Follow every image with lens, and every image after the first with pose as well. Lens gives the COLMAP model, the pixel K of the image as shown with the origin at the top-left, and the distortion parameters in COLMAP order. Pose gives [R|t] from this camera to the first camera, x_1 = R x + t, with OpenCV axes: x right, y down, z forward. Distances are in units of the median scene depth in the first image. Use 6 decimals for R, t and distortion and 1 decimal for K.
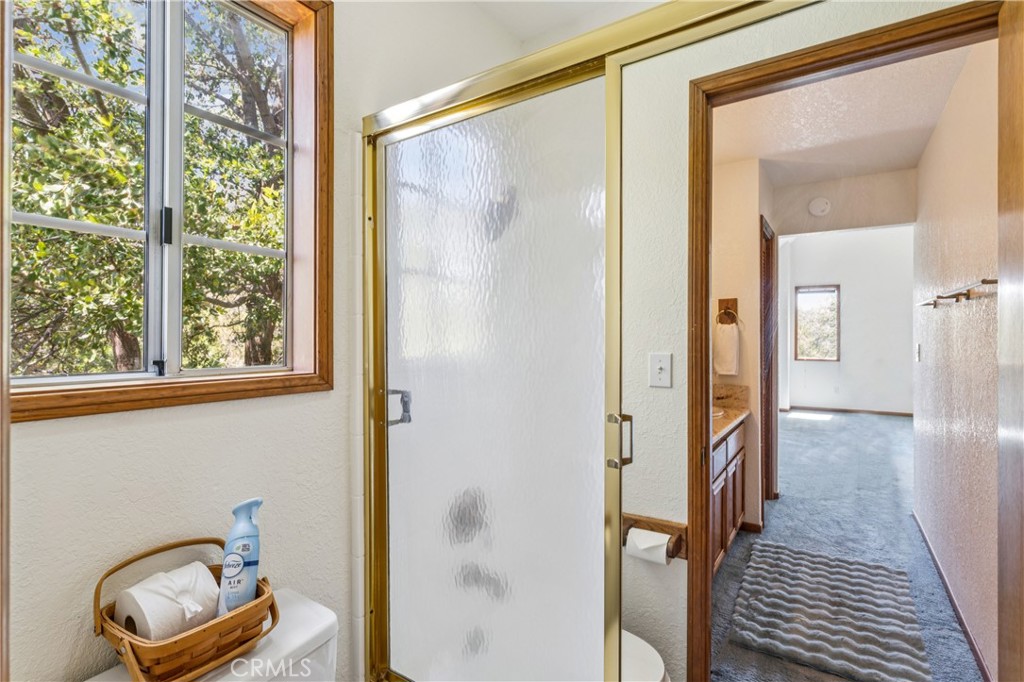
lens RADIAL K [[497.3, 0, 513.5], [0, 497.3, 337.3], [0, 0, 1]] dist [-0.001651, 0.002181]
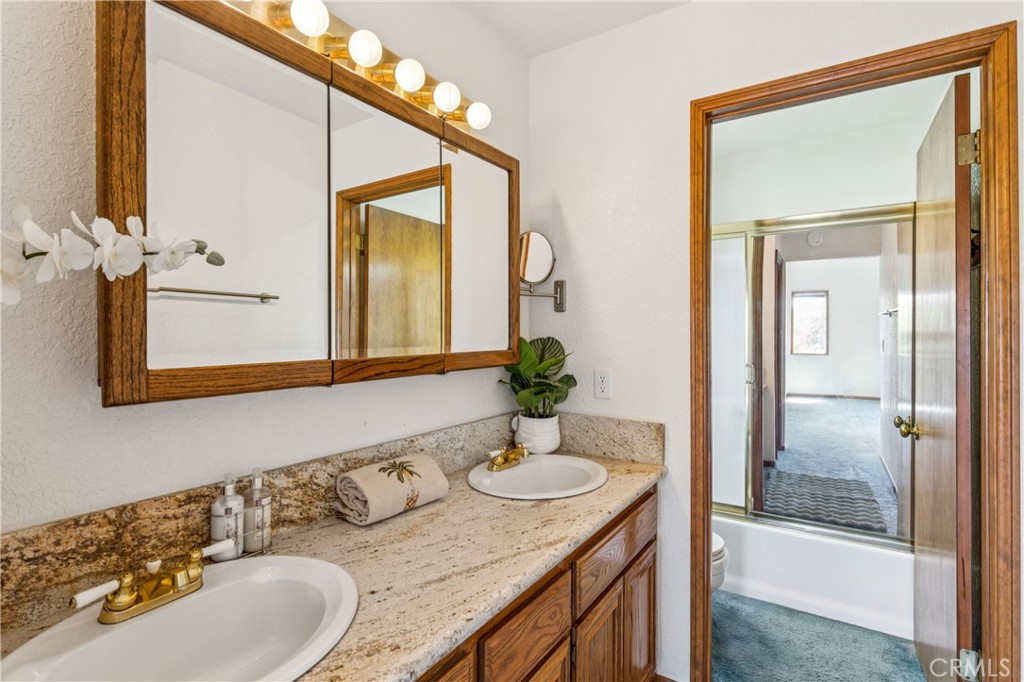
lens RADIAL K [[497.3, 0, 506.2], [0, 497.3, 336.7], [0, 0, 1]] dist [-0.001651, 0.002181]
pose [[0.999973, 0.000271, 0.007296, -0.169444], [-0.000268, 1.000000, -0.000499, 0.005479], [-0.007296, 0.000497, 0.999973, -0.253910]]
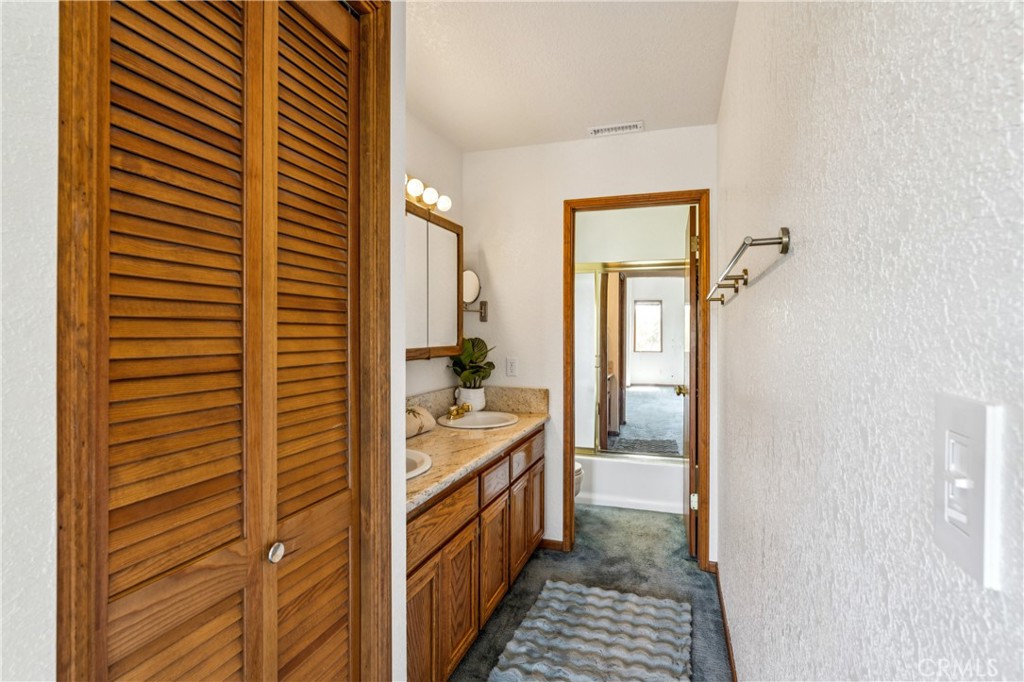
lens RADIAL K [[497.3, 0, 512.1], [0, 497.3, 340.5], [0, 0, 1]] dist [-0.001651, 0.002181]
pose [[0.961990, -0.000455, 0.273084, -0.239667], [-0.001476, 0.999975, 0.006864, 0.004887], [-0.273080, -0.007006, 0.961966, -0.416574]]
